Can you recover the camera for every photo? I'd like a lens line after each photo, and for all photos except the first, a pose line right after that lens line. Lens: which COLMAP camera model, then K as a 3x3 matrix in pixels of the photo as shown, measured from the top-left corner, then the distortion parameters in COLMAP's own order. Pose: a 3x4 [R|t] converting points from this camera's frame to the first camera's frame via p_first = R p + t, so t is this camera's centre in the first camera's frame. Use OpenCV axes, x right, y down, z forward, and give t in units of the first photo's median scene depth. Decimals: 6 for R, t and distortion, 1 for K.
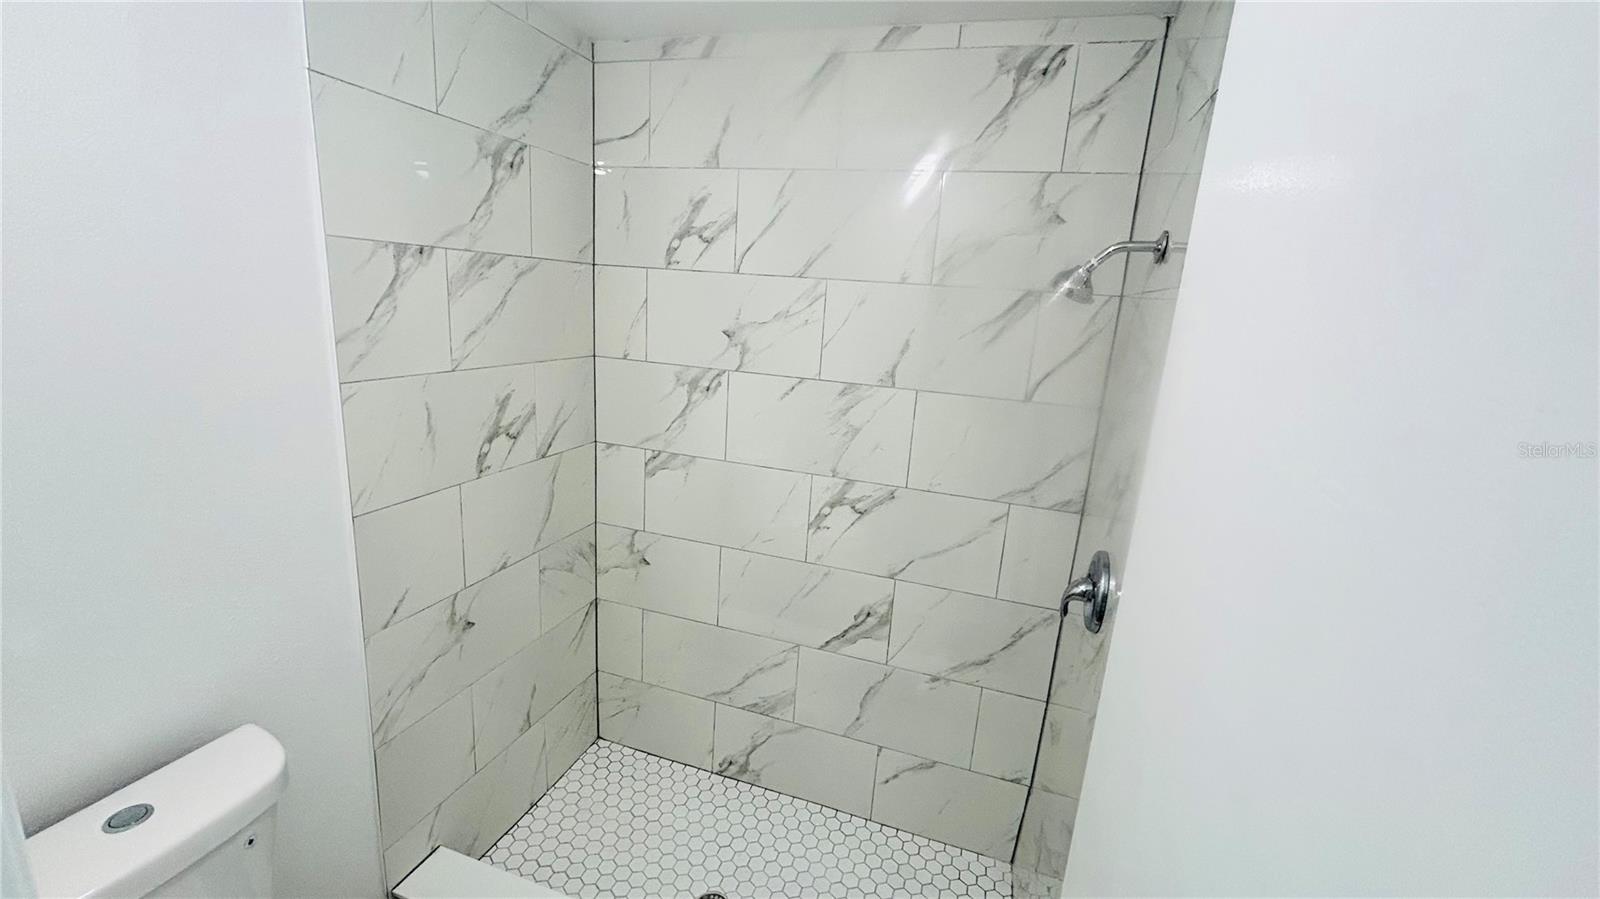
lens RADIAL K [[641.4, 0, 796.8], [0, 641.4, 442.5], [0, 0, 1]] dist [-0.002120, 0.001344]
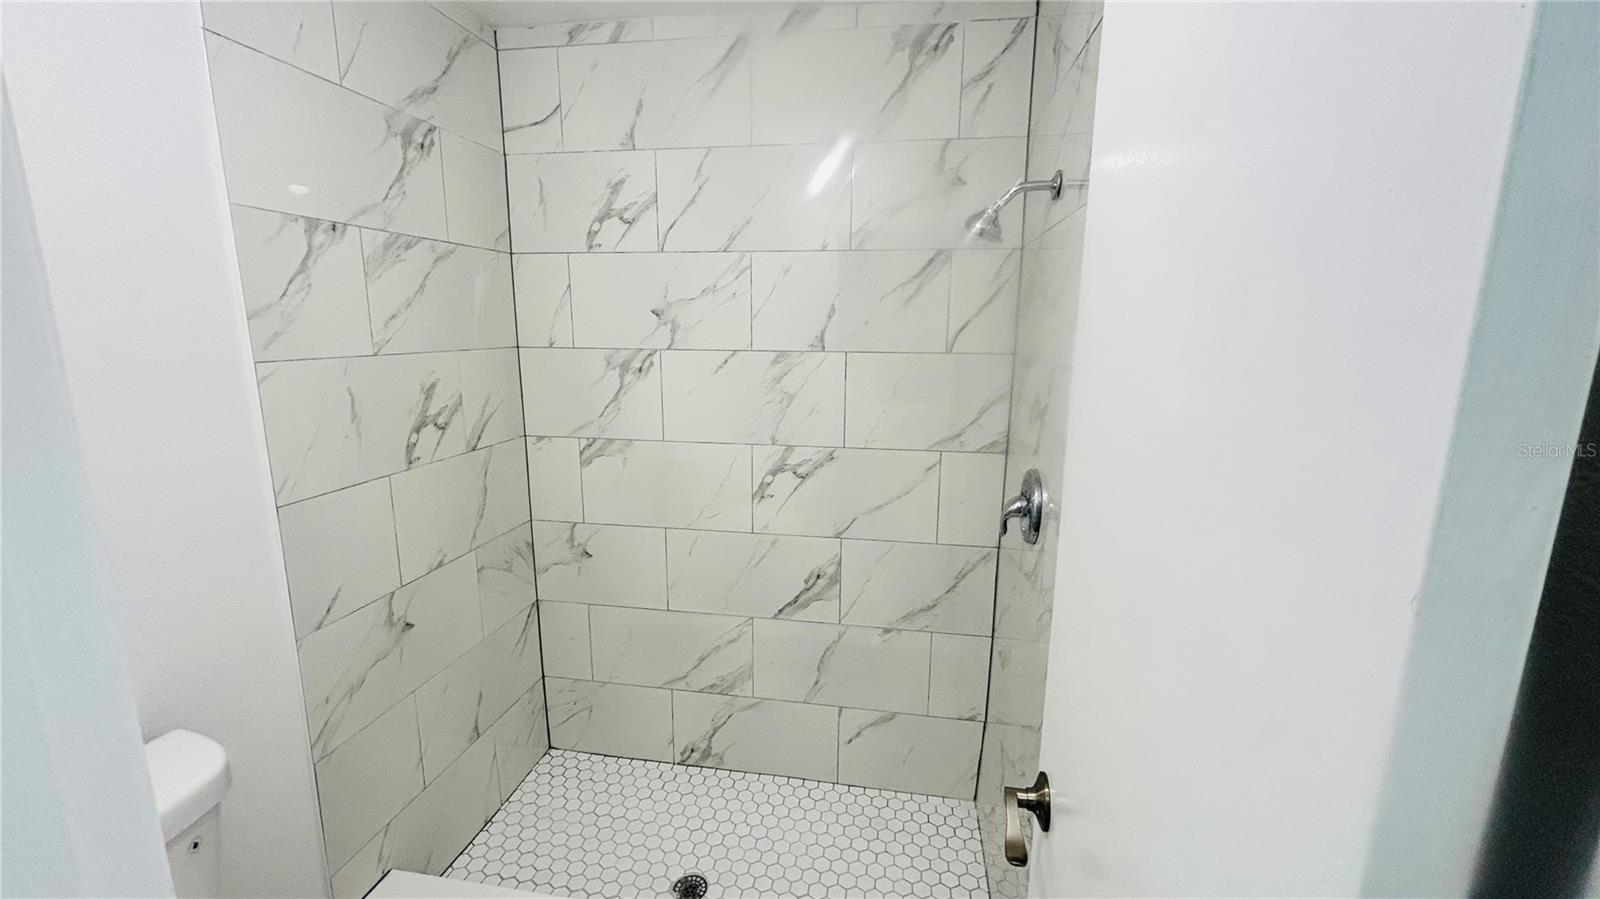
lens RADIAL K [[641.4, 0, 794.2], [0, 641.4, 446.3], [0, 0, 1]] dist [-0.002120, 0.001344]
pose [[0.987265, -0.086064, 0.133795, -0.049629], [0.090839, 0.995414, -0.029991, 0.095616], [-0.130600, 0.041763, 0.990555, -0.021829]]
